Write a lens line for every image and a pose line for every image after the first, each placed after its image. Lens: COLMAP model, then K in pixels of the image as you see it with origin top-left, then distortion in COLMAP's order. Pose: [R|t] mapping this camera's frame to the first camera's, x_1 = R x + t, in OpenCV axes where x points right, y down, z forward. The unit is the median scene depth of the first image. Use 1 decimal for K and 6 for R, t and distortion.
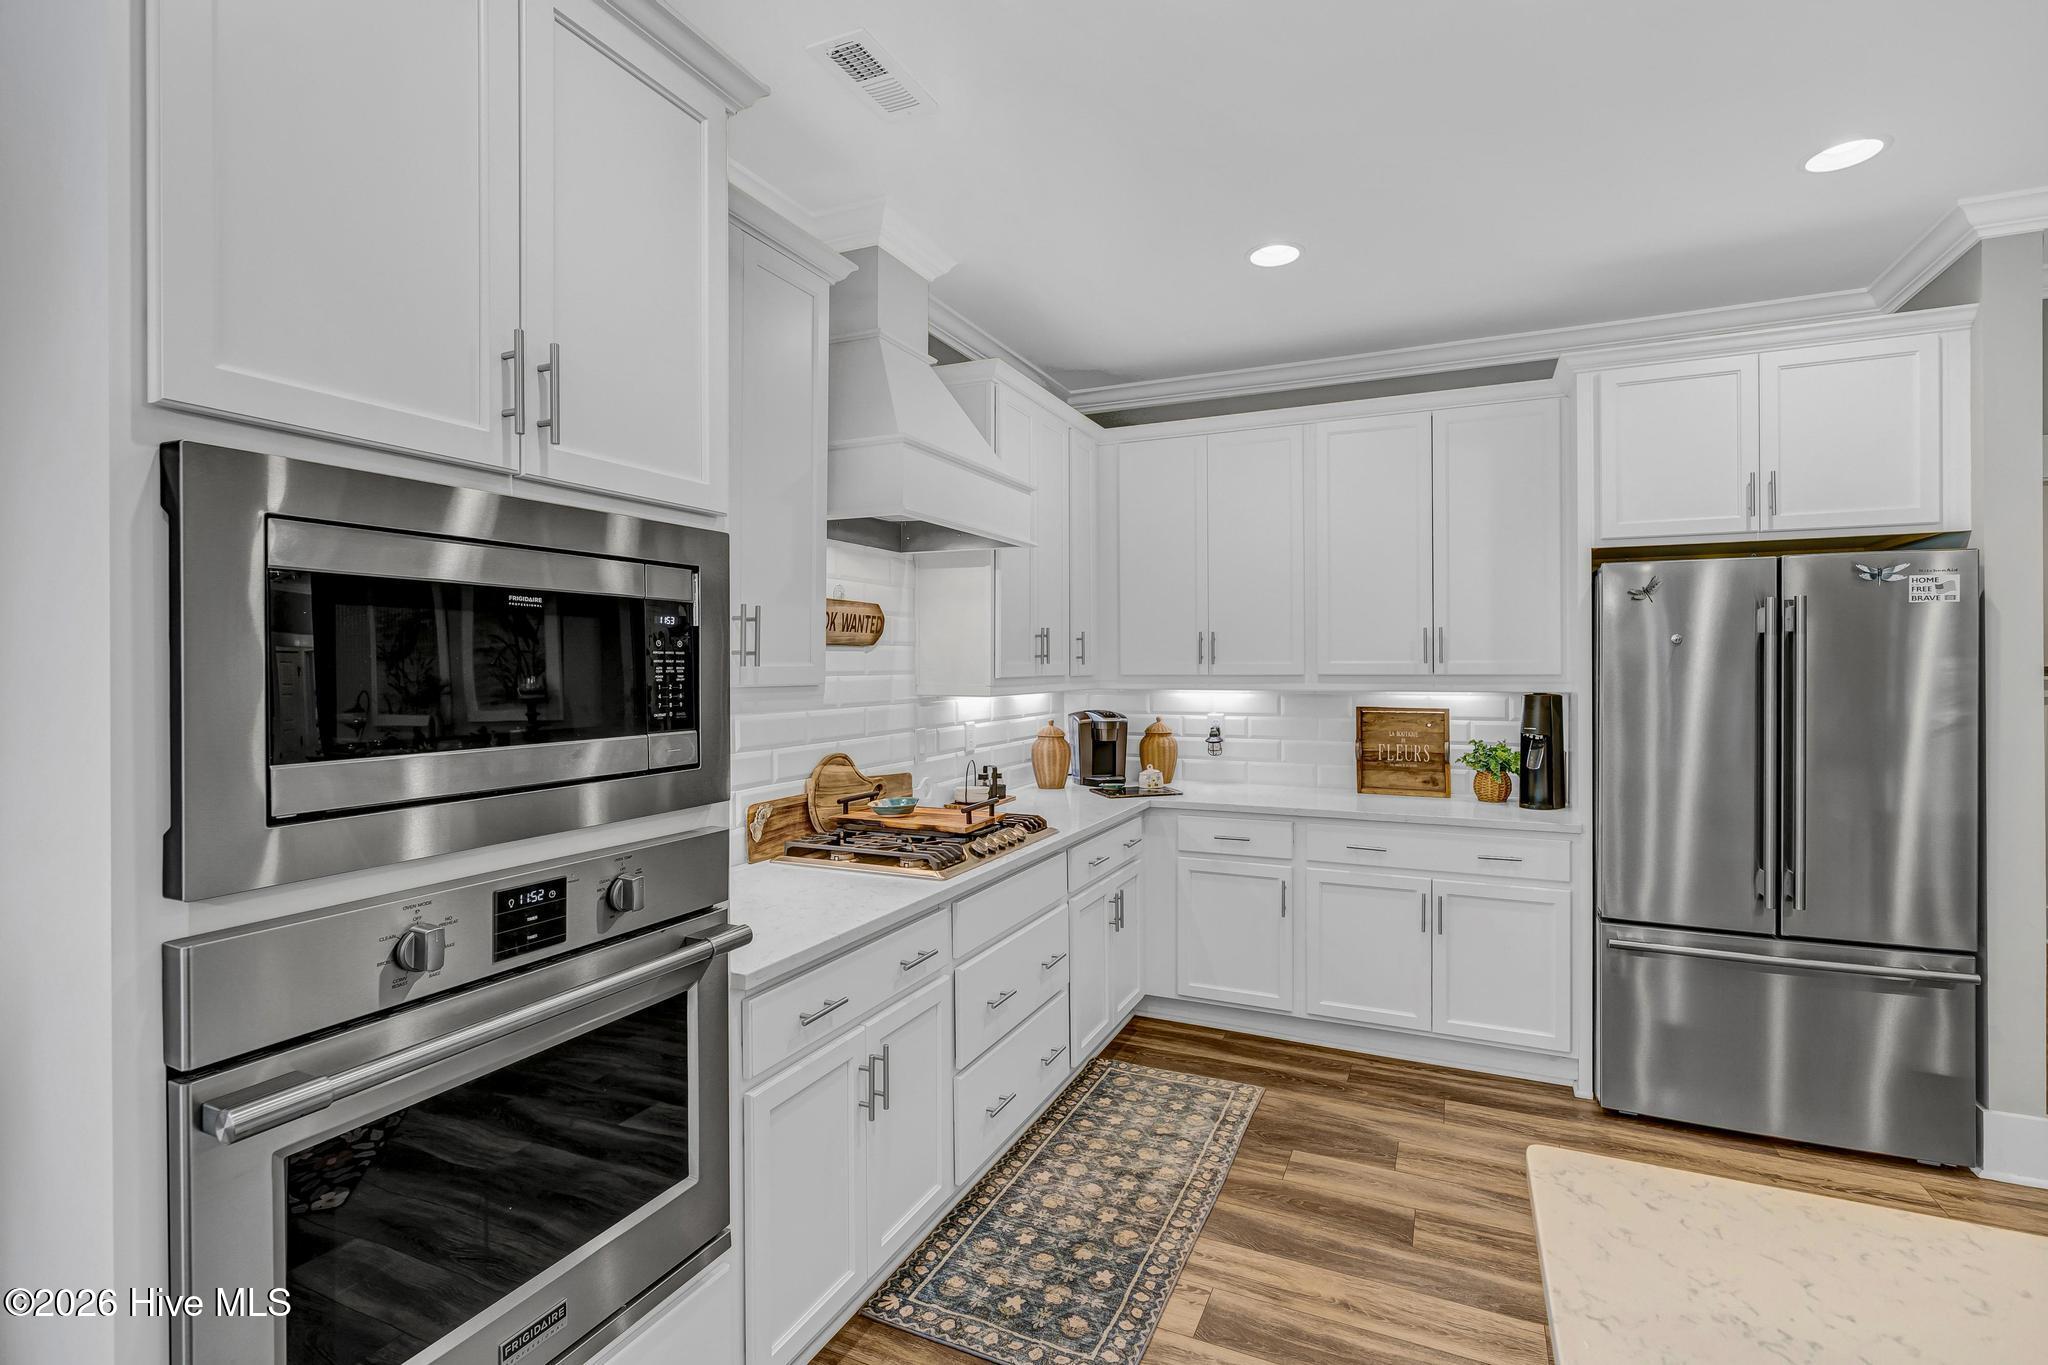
lens RADIAL K [[949.6, 0, 1025.7], [0, 949.6, 675.4], [0, 0, 1]] dist [-0.000944, -0.000058]
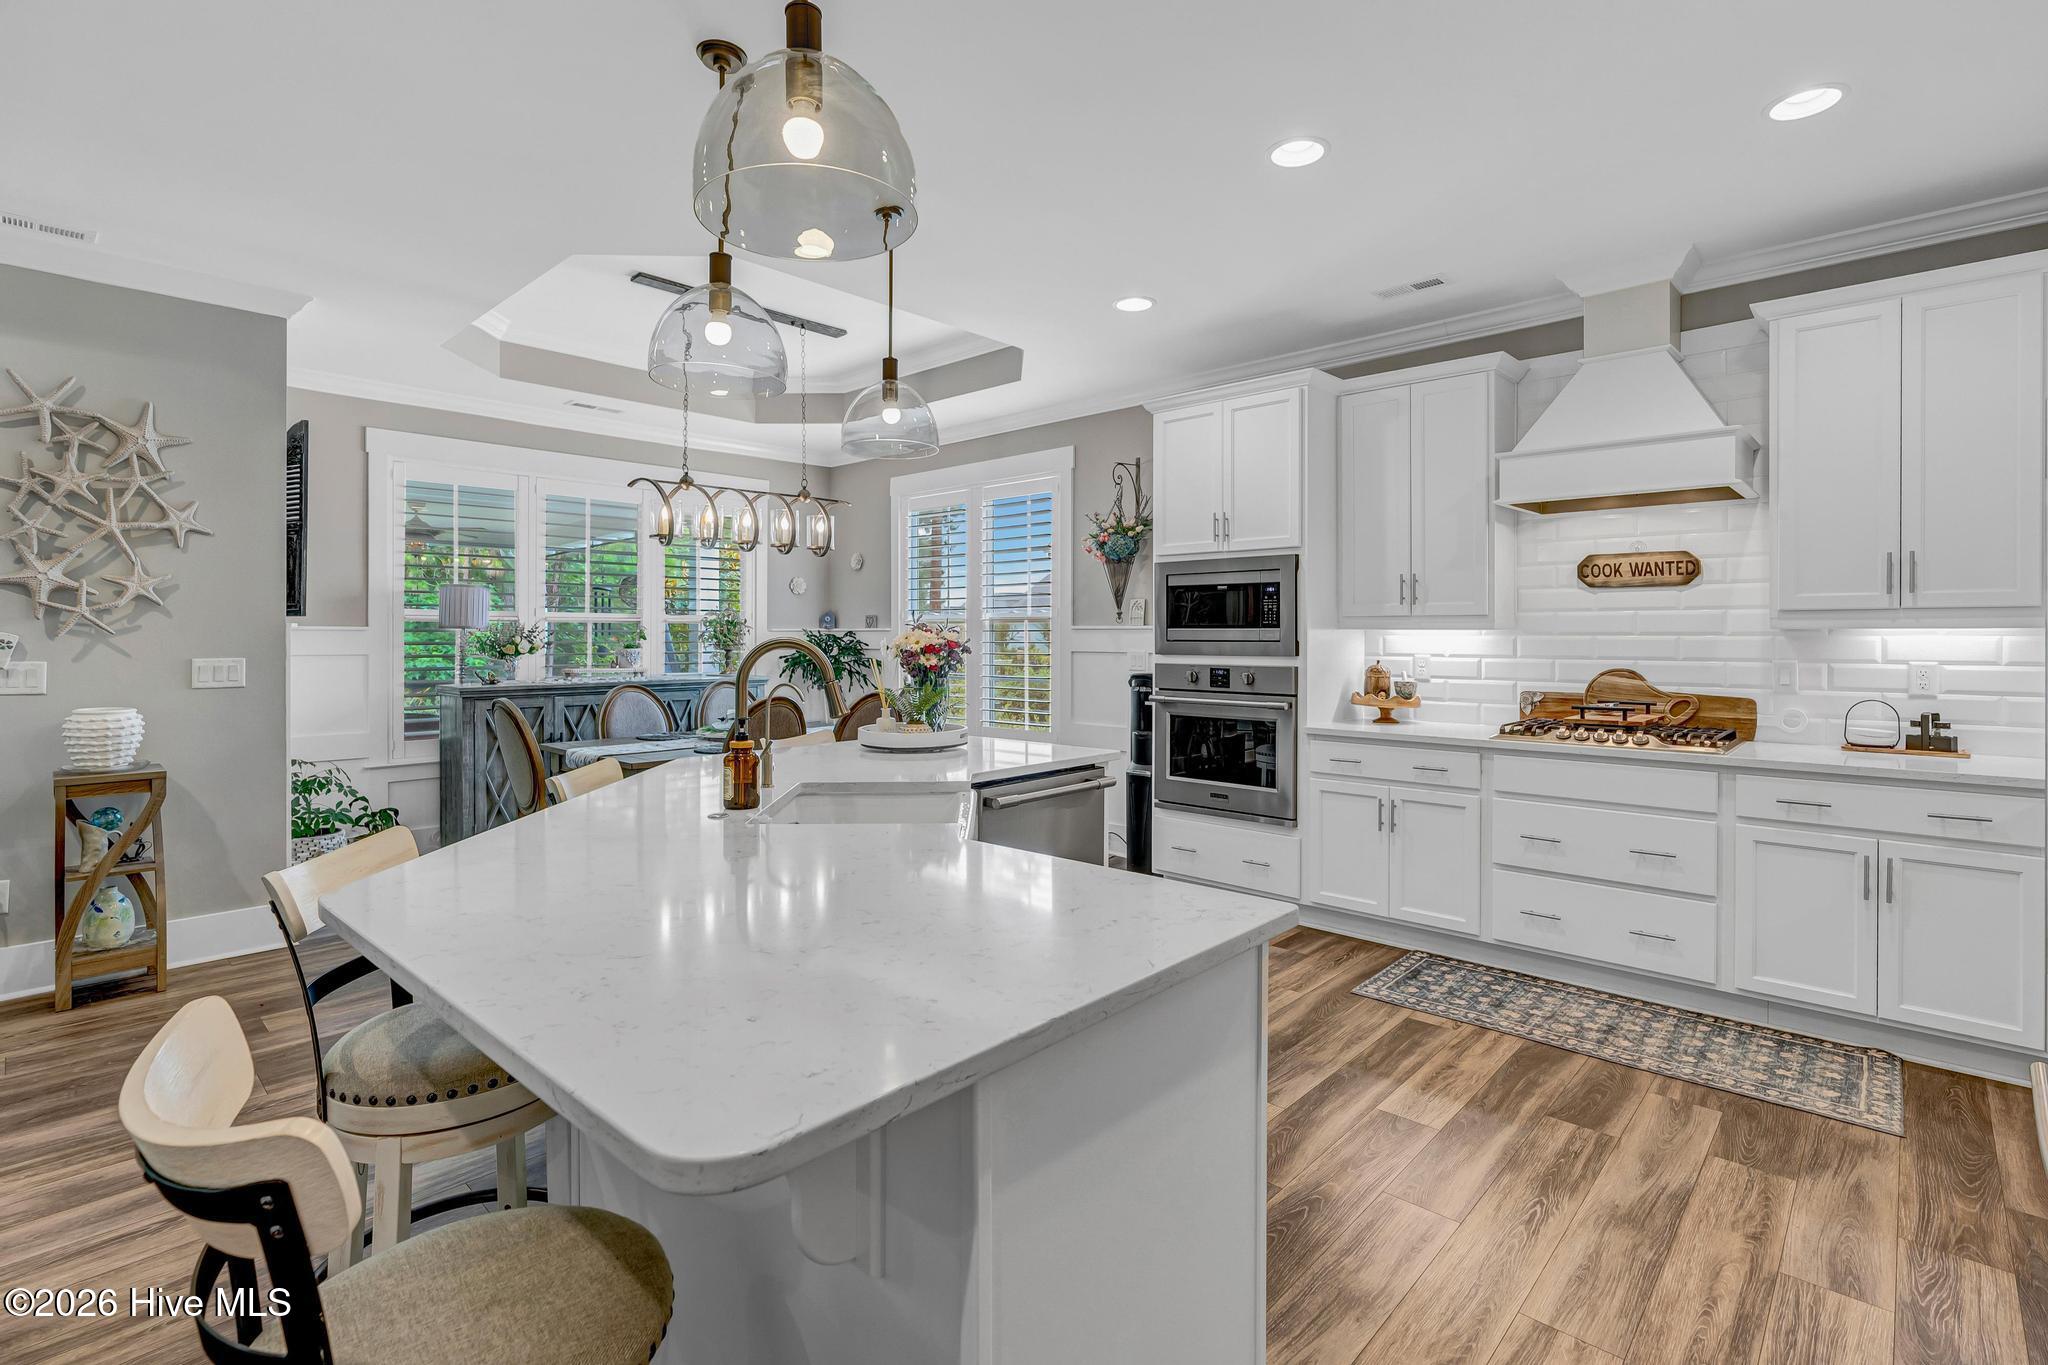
lens RADIAL K [[956.5, 0, 1026.7], [0, 956.5, 637.4], [0, 0, 1]] dist [-0.002500, 0.000200]
pose [[-0.313408, 0.005737, -0.949601, 1.362997], [-0.010849, 0.999895, 0.009621, 0.035068], [0.949557, 0.013318, -0.313313, 0.635525]]
